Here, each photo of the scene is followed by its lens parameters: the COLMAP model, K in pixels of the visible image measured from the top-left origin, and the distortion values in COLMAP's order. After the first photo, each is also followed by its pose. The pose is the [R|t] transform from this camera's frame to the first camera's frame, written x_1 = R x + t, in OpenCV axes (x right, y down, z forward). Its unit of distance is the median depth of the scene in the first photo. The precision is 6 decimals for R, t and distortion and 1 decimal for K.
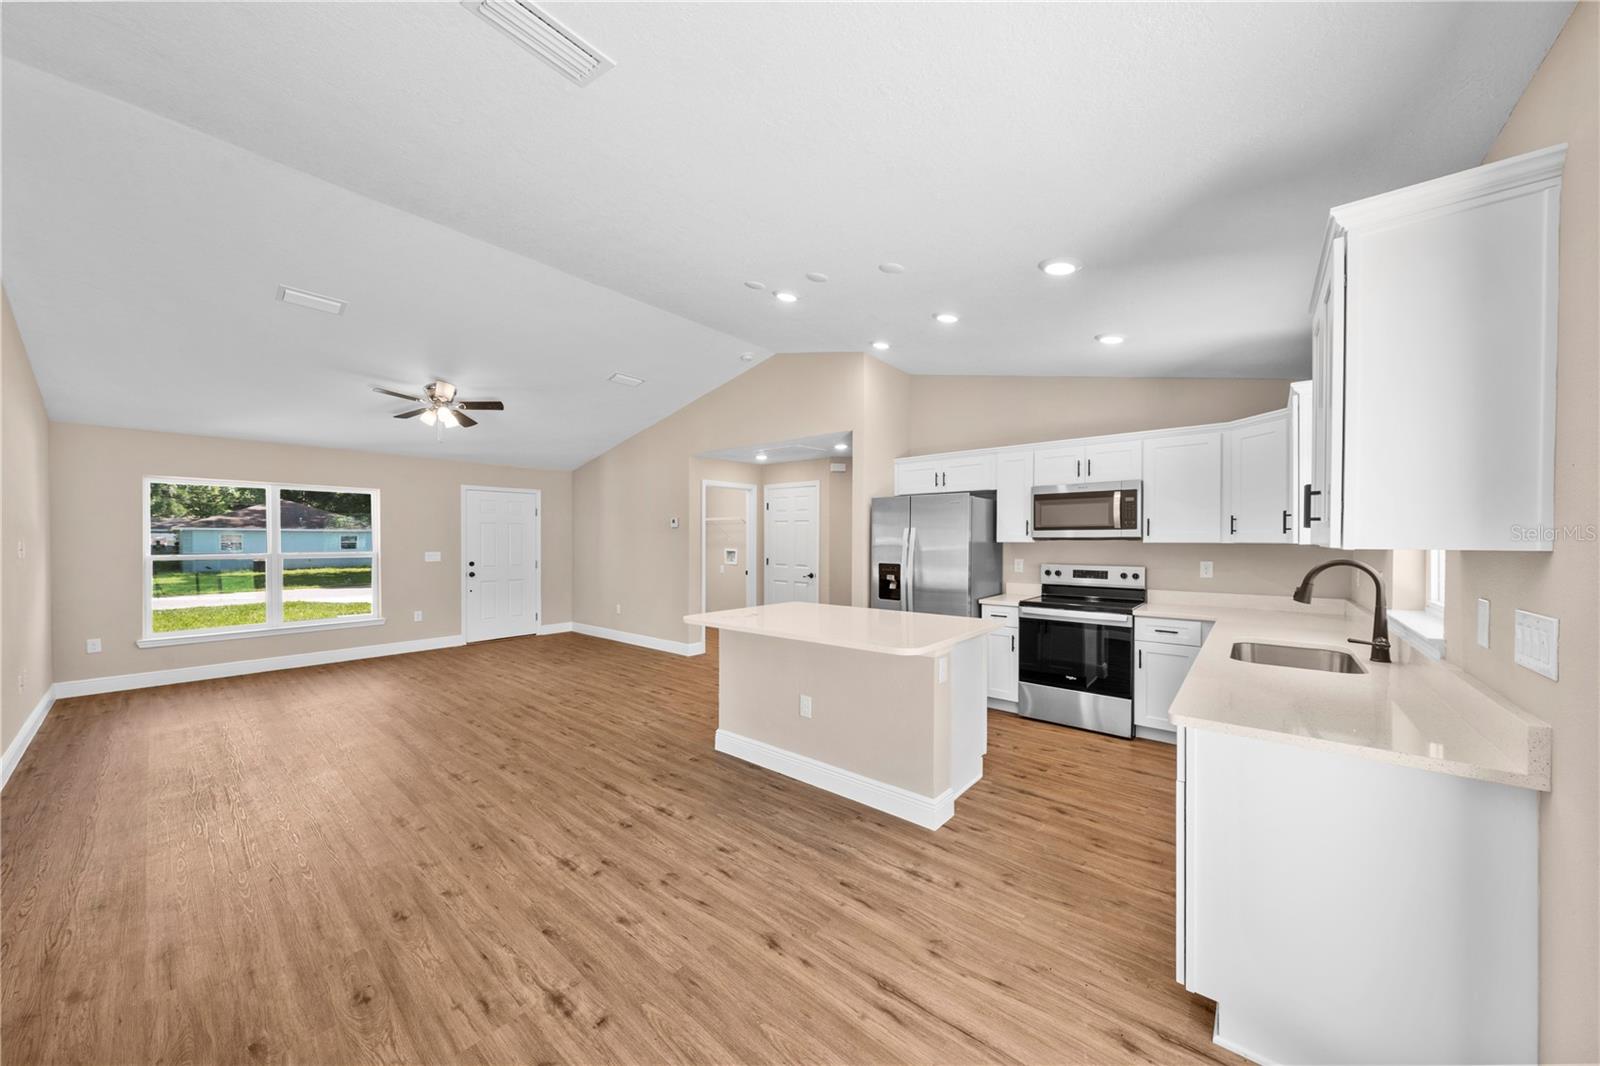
lens RADIAL K [[547.4, 0, 794.3], [0, 547.4, 543.0], [0, 0, 1]] dist [-0.000883, 0.000067]
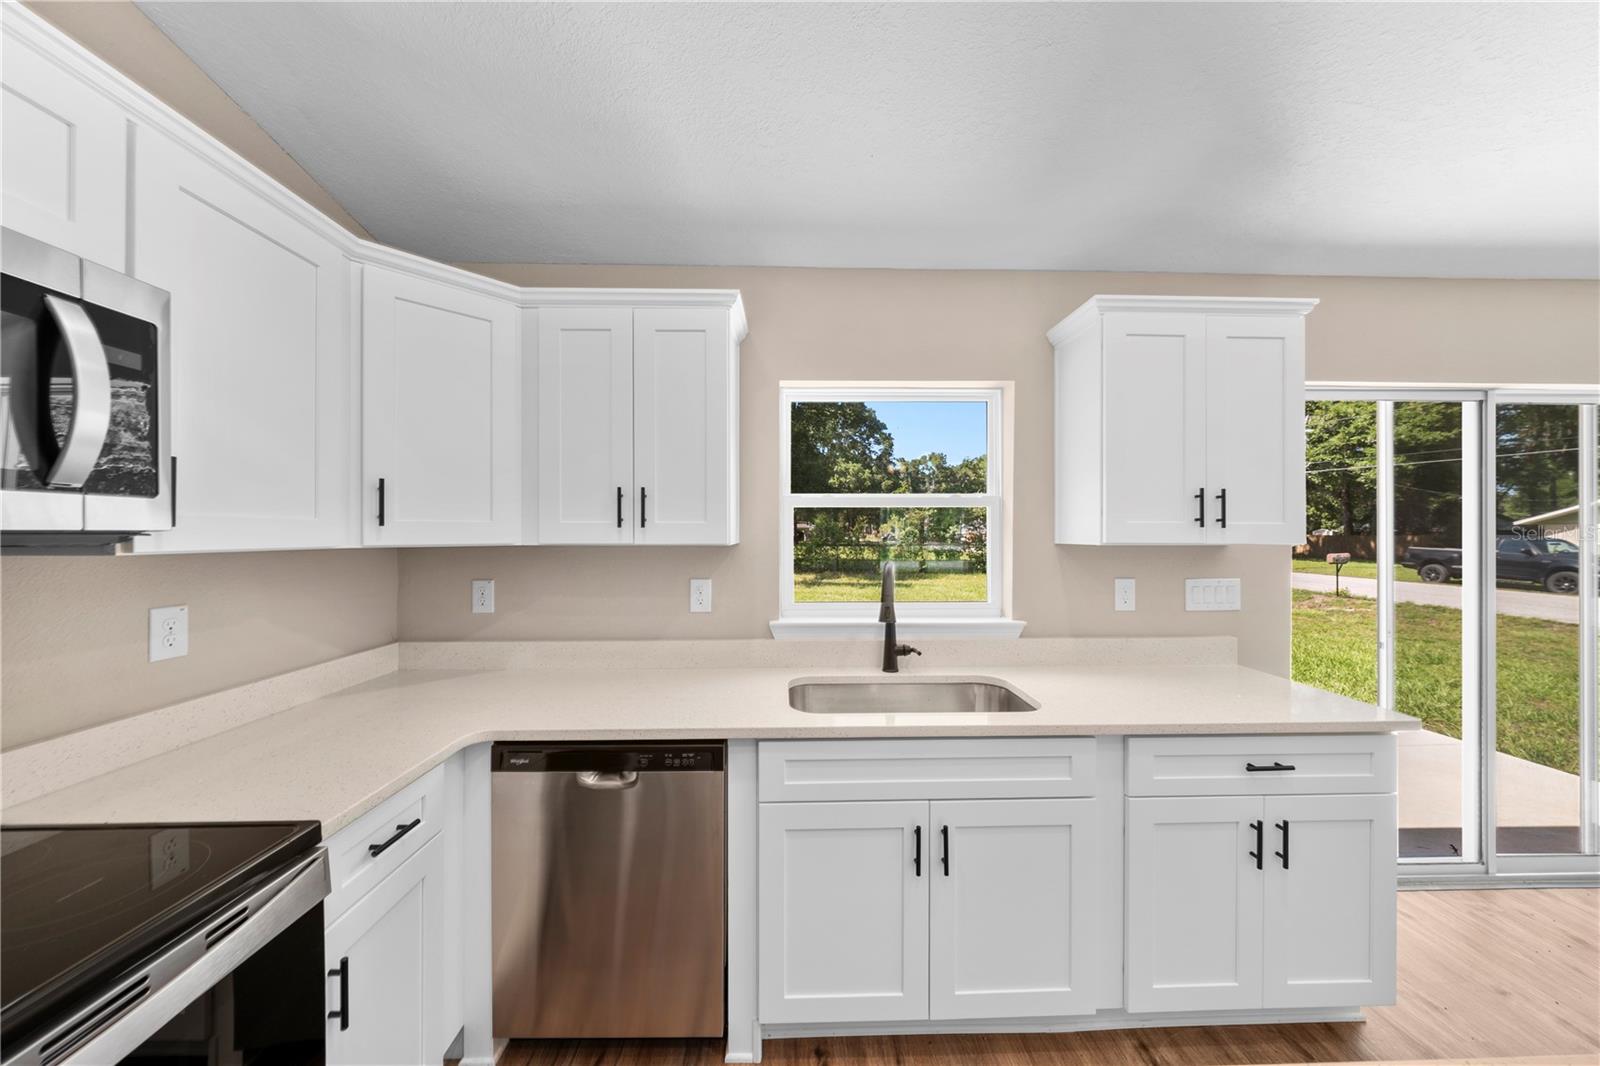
lens RADIAL K [[546.7, 0, 800.2], [0, 546.7, 533.2], [0, 0, 1]] dist [-0.006901, -0.000095]
pose [[-0.667993, -0.000250, 0.744168, 0.263859], [0.004034, 0.999984, 0.003957, -0.009493], [-0.744157, 0.005645, -0.667981, 0.914921]]
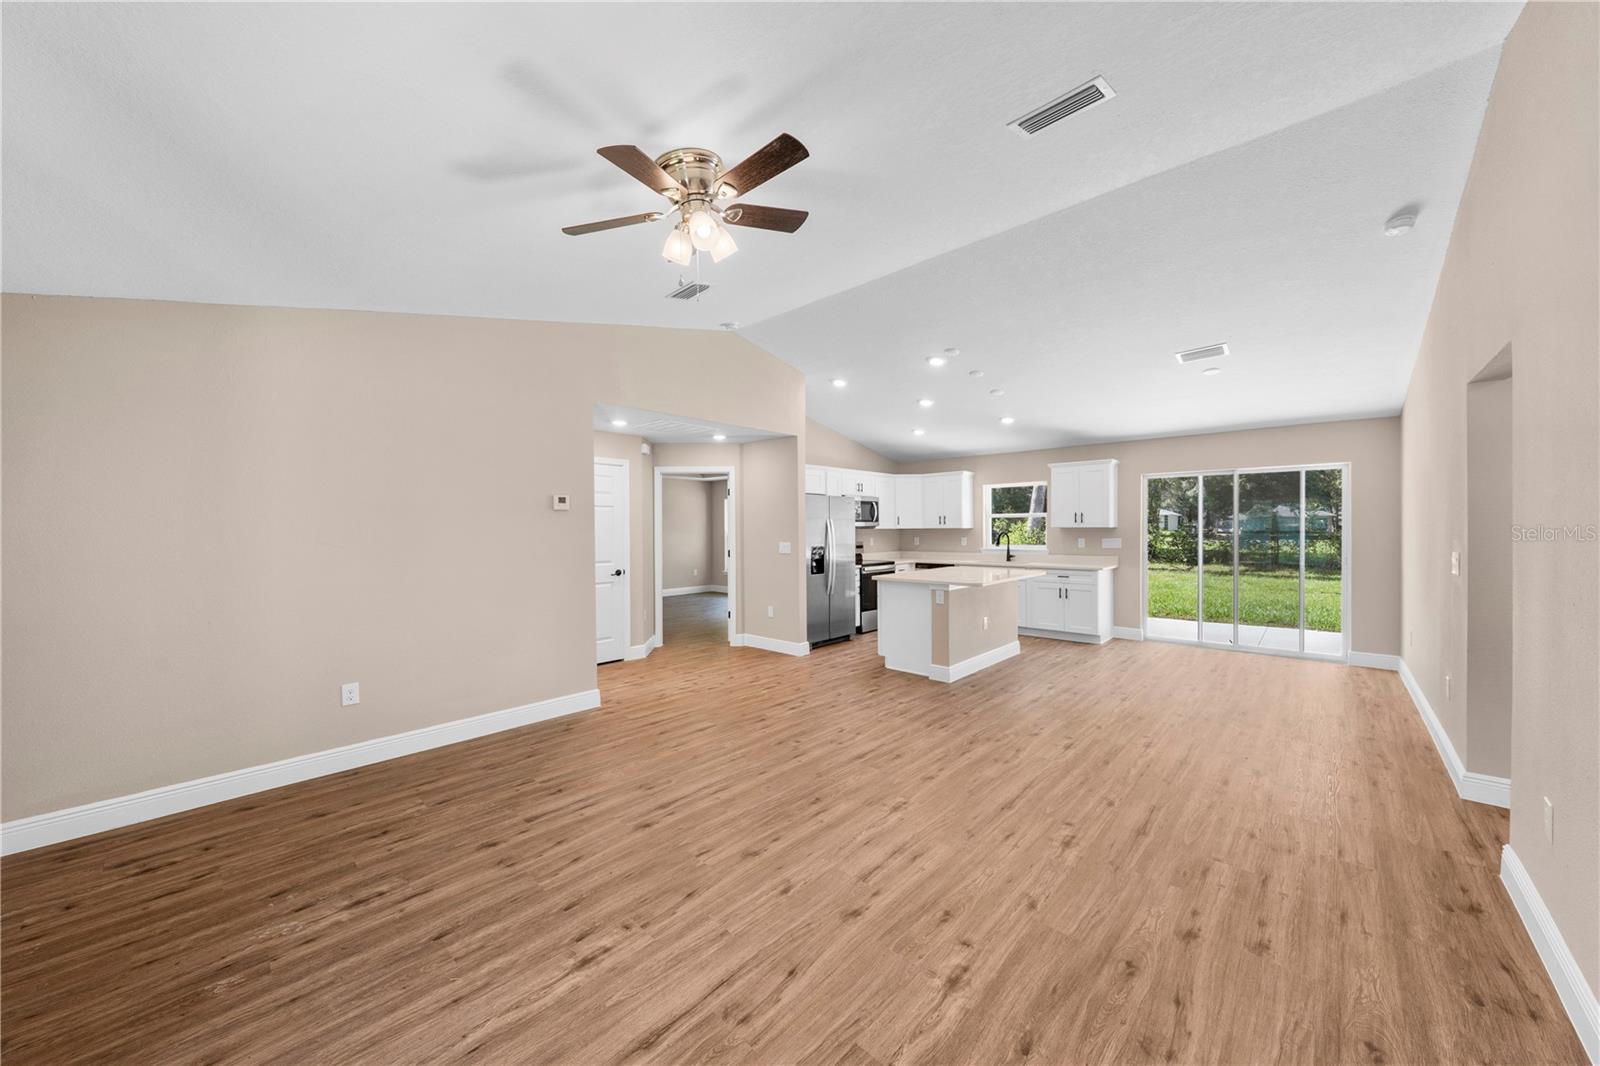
lens RADIAL K [[562.8, 0, 800.0], [0, 562.8, 533.2], [0, 0, 1]] dist [-0.000931, 0.000014]
pose [[0.048660, -0.010195, 0.998763, -1.353997], [0.013939, 0.999857, 0.009527, -0.008196], [-0.998718, 0.013458, 0.048795, 1.139452]]
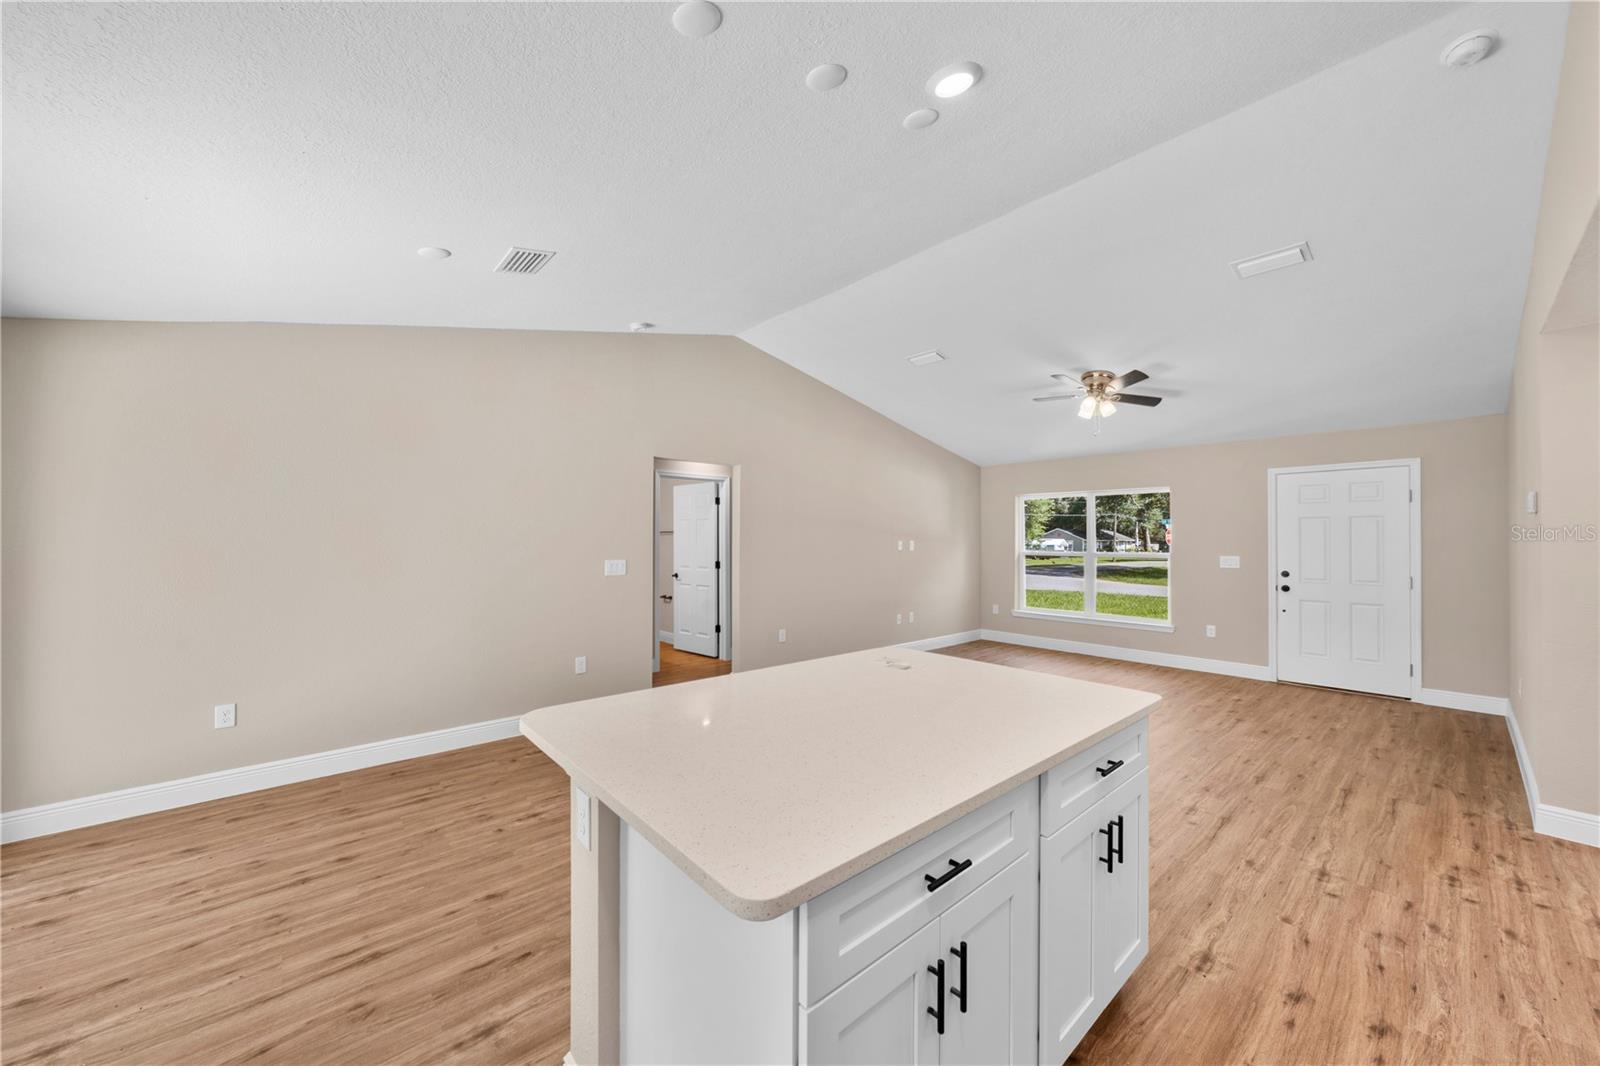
lens RADIAL K [[582.1, 0, 799.5], [0, 582.1, 537.3], [0, 0, 1]] dist [-0.001652, 0.000002]
pose [[-0.142957, -0.002787, -0.989725, 0.487506], [-0.008327, 0.999964, -0.001613, -0.008500], [0.989694, 0.008010, -0.142975, 0.821578]]
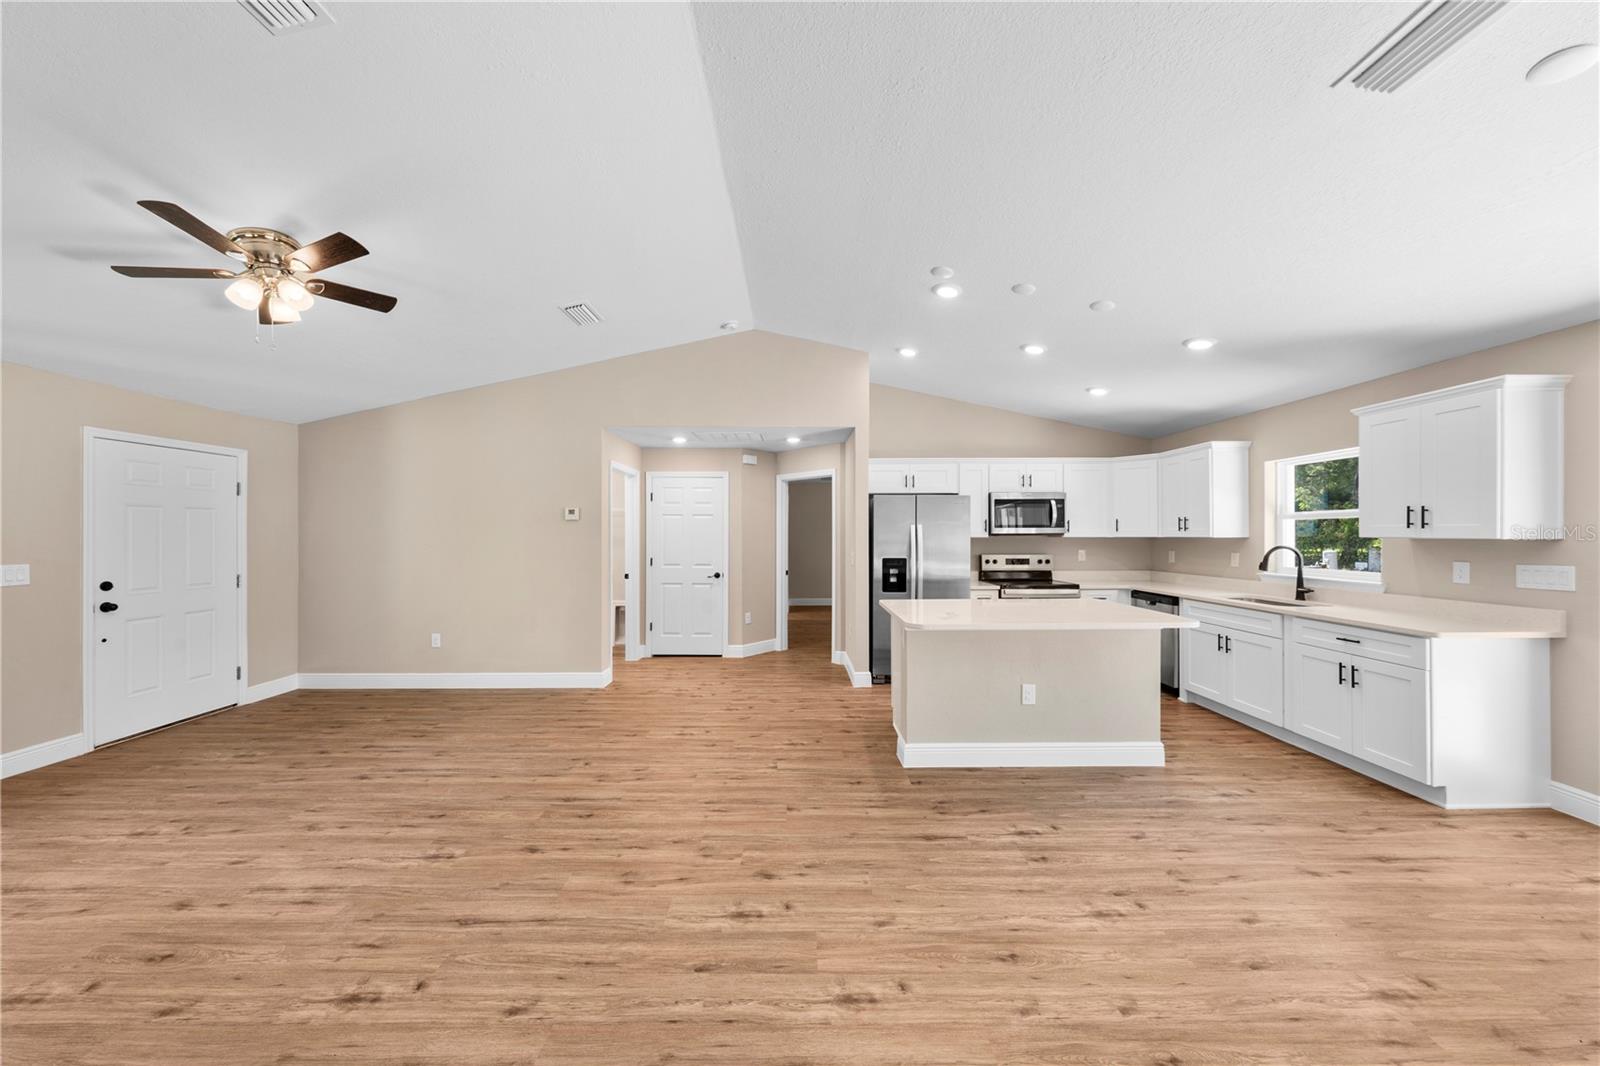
lens RADIAL K [[542.6, 0, 798.2], [0, 542.6, 534.4], [0, 0, 1]] dist [-0.004181, 0.000496]
pose [[0.760025, -0.000865, 0.649894, -0.756496], [0.006615, 0.999958, -0.006405, -0.003396], [-0.649861, 0.009167, 0.759998, 0.377671]]
